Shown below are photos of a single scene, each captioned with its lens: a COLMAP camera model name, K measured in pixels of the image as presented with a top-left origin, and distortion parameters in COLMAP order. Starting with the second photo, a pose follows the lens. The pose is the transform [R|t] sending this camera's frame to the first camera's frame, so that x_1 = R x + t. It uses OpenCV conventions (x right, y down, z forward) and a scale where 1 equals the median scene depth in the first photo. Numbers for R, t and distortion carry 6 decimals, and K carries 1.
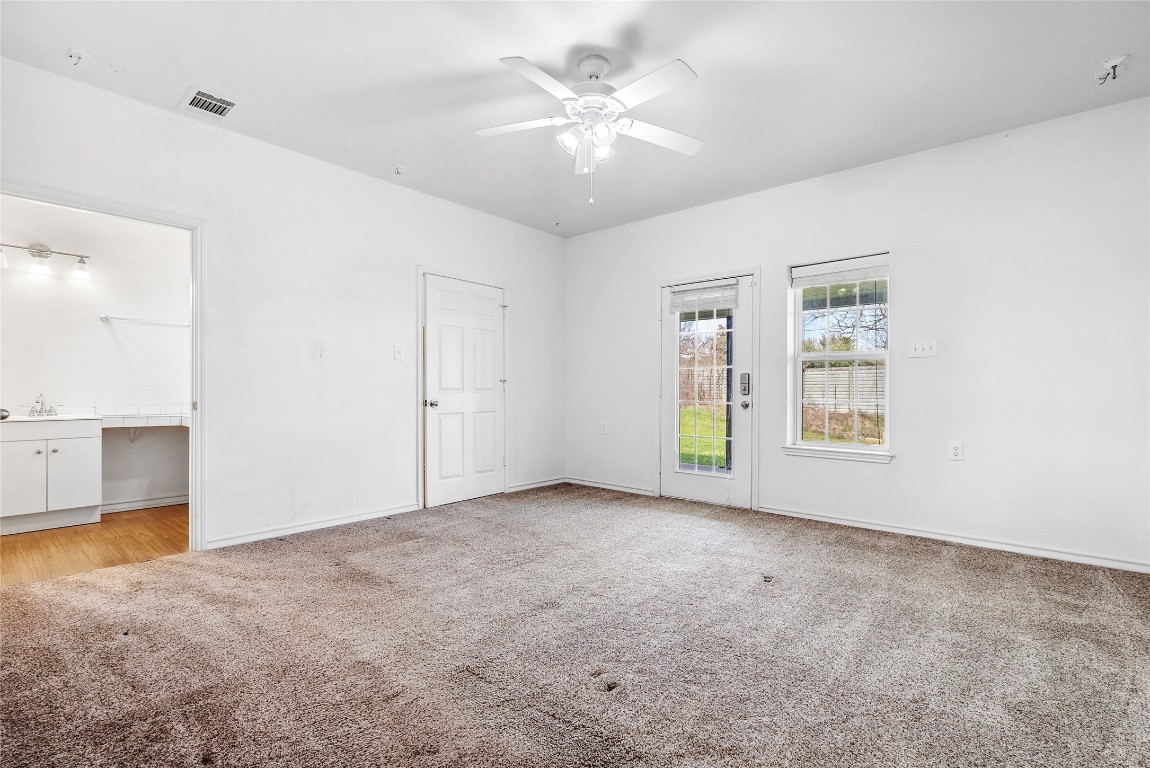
lens RADIAL K [[516.8, 0, 575.0], [0, 516.8, 384.0], [0, 0, 1]] dist [-0.000030, -0.000064]
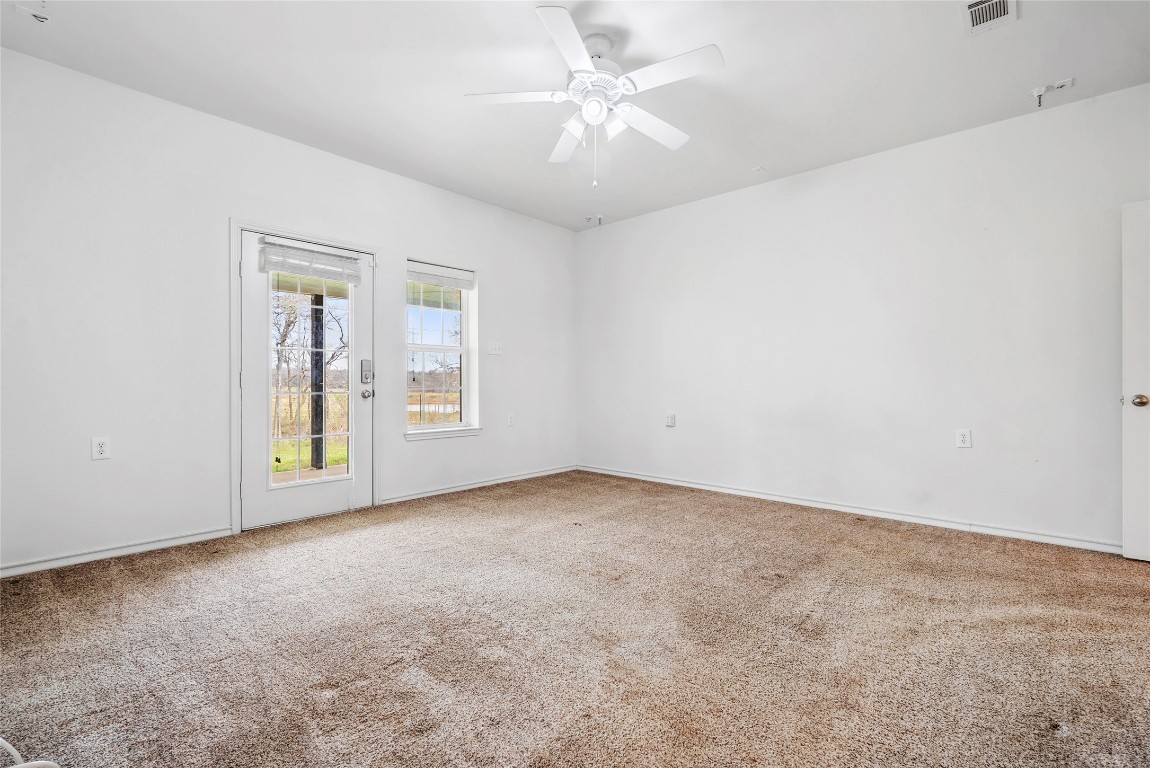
lens RADIAL K [[516.8, 0, 575.0], [0, 516.8, 384.0], [0, 0, 1]] dist [-0.000030, -0.000064]
pose [[0.004794, 0.000610, 0.999988, -0.584224], [-0.003581, 0.999993, -0.000592, 0.020334], [-0.999982, -0.003578, 0.004796, 0.623279]]
